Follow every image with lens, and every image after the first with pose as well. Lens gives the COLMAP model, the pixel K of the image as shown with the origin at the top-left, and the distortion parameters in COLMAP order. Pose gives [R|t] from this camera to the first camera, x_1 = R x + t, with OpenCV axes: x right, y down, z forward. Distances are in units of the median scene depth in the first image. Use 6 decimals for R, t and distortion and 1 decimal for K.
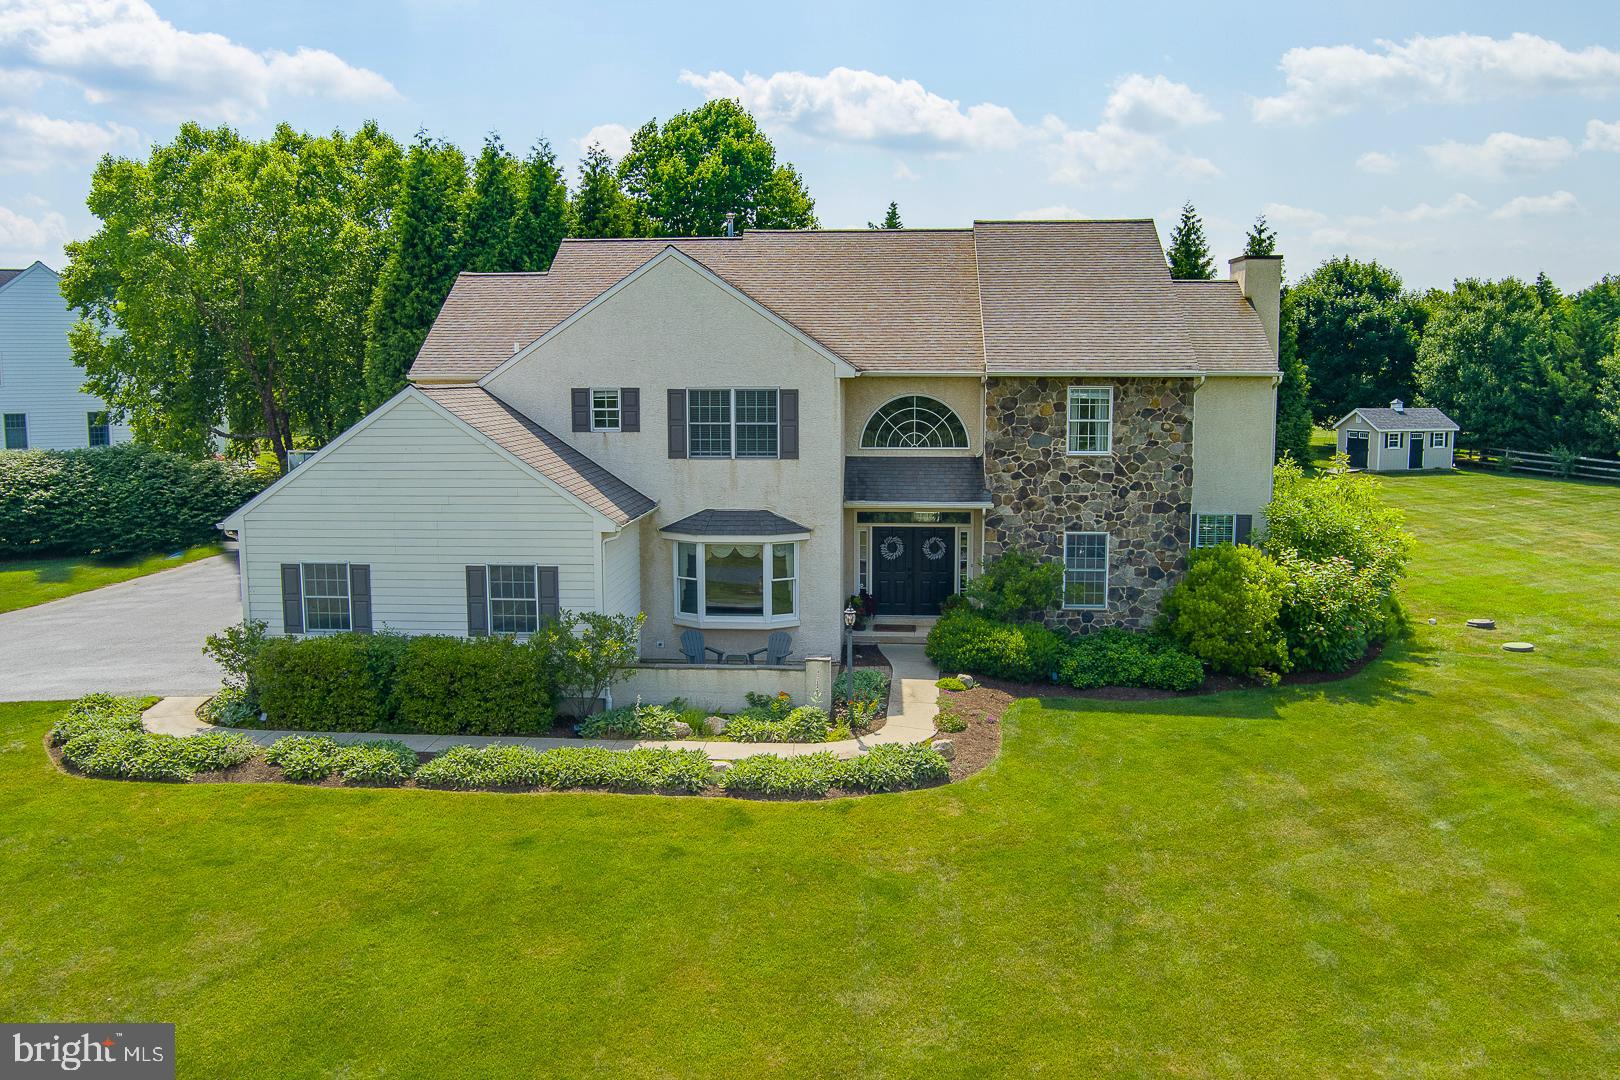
lens RADIAL K [[1302.8, 0, 806.6], [0, 1302.8, 566.4], [0, 0, 1]] dist [-0.058487, -0.005172]
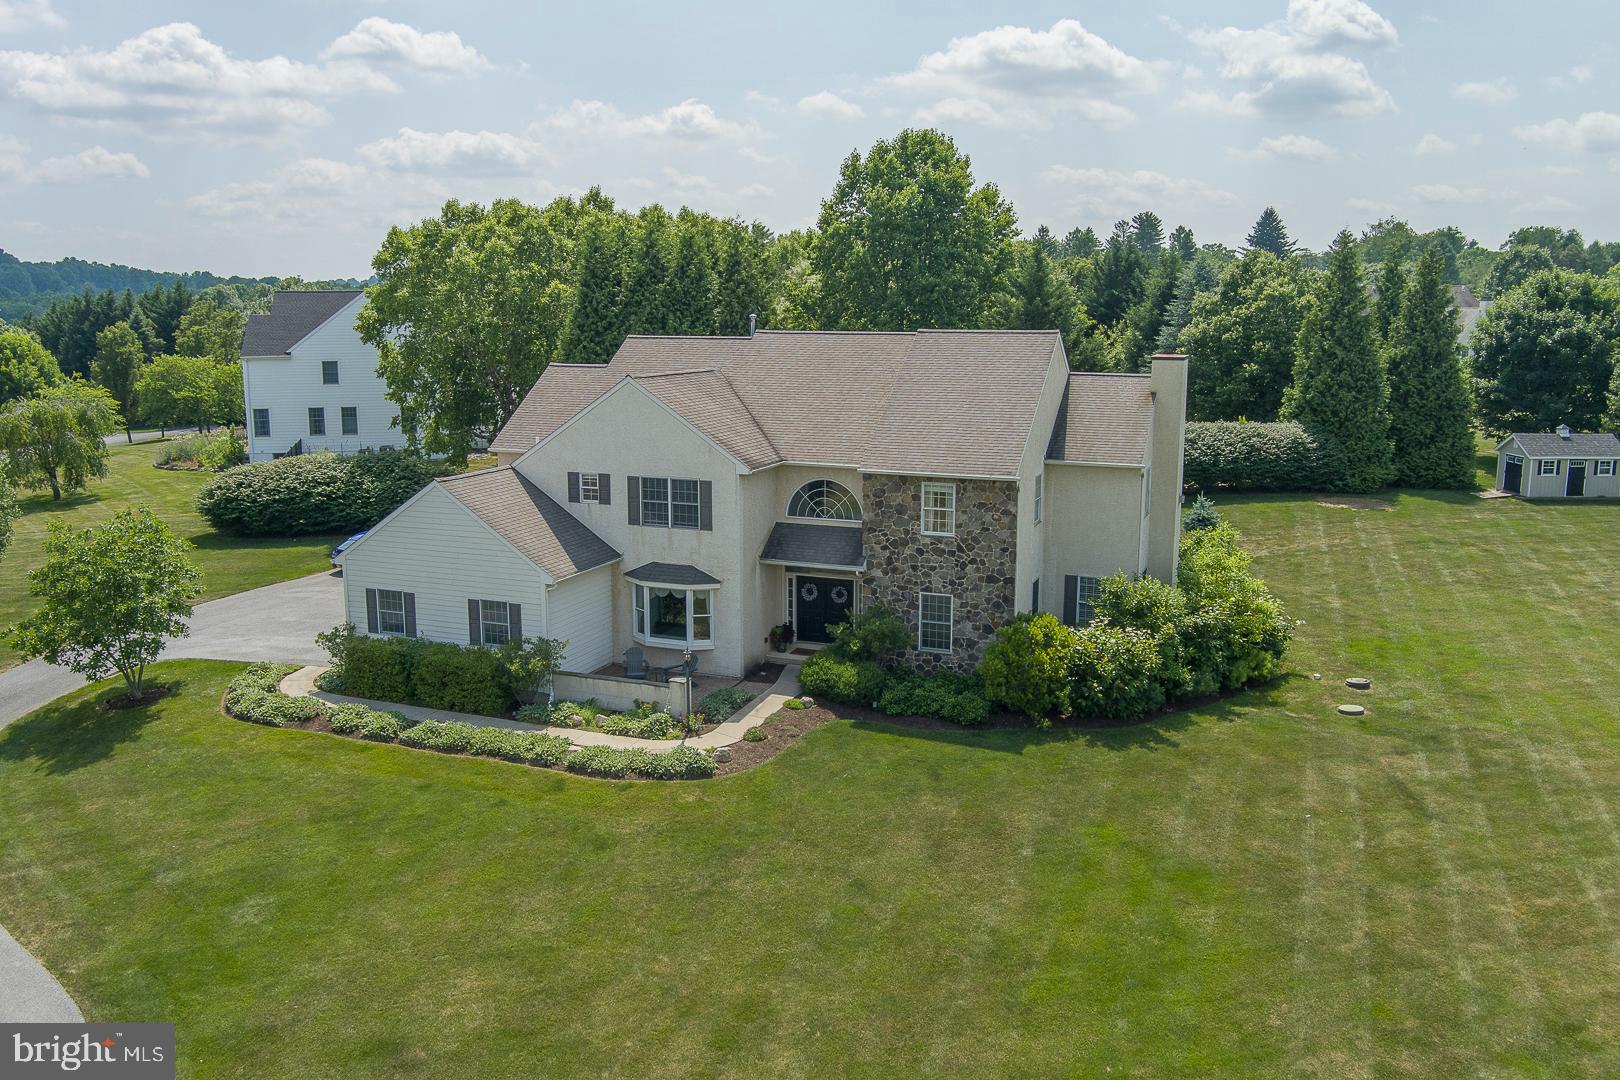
lens RADIAL K [[1302.8, 0, 806.6], [0, 1302.8, 566.4], [0, 0, 1]] dist [-0.058487, -0.005172]
pose [[0.953861, 0.063489, -0.293460, 0.496362], [-0.047646, 0.997010, 0.060833, -0.133044], [0.296444, -0.044044, 0.954034, -0.292562]]
